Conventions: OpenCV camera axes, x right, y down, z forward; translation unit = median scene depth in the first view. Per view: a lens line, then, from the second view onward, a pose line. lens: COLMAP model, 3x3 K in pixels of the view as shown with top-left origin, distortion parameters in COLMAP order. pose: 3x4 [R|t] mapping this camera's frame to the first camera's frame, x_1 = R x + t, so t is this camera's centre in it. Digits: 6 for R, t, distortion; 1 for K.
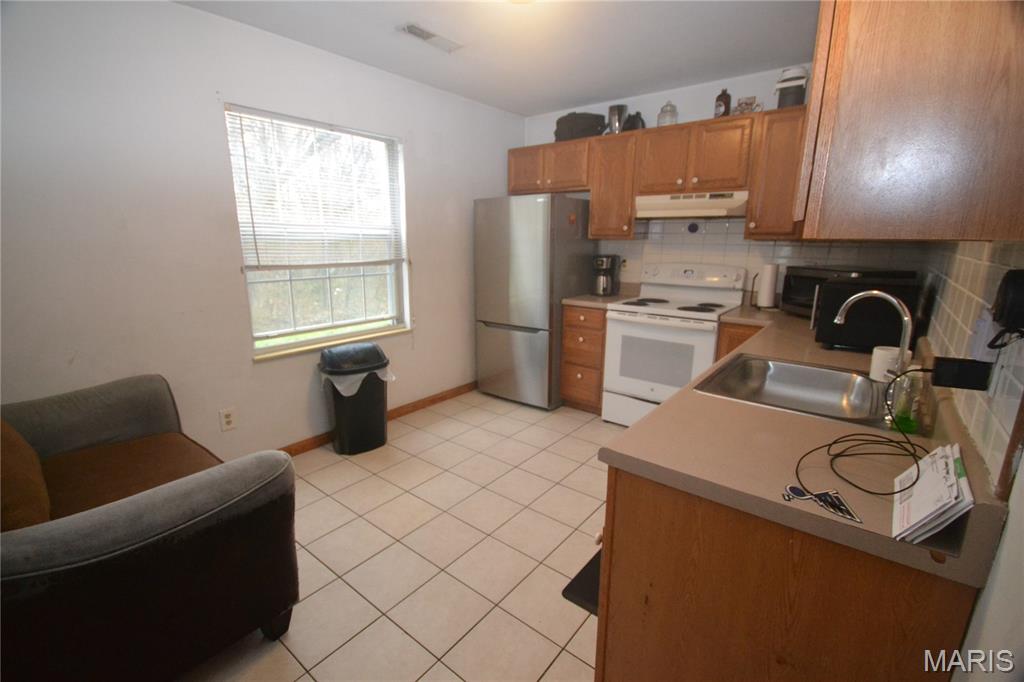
lens RADIAL K [[456.1, 0, 504.8], [0, 456.1, 343.6], [0, 0, 1]] dist [-0.001074, -0.000560]
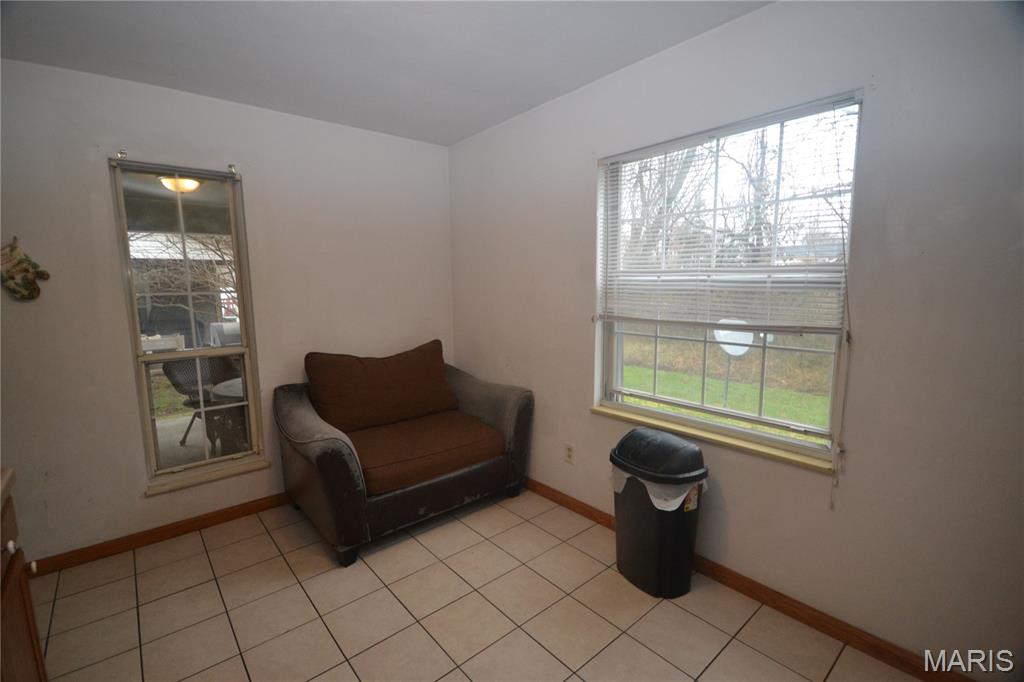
lens RADIAL K [[456.1, 0, 504.8], [0, 456.1, 343.6], [0, 0, 1]] dist [-0.001074, -0.000560]
pose [[-0.186615, 0.124572, -0.974503, 0.411463], [-0.210879, 0.963728, 0.163578, -0.211094], [0.959534, 0.236028, -0.153576, 0.883952]]
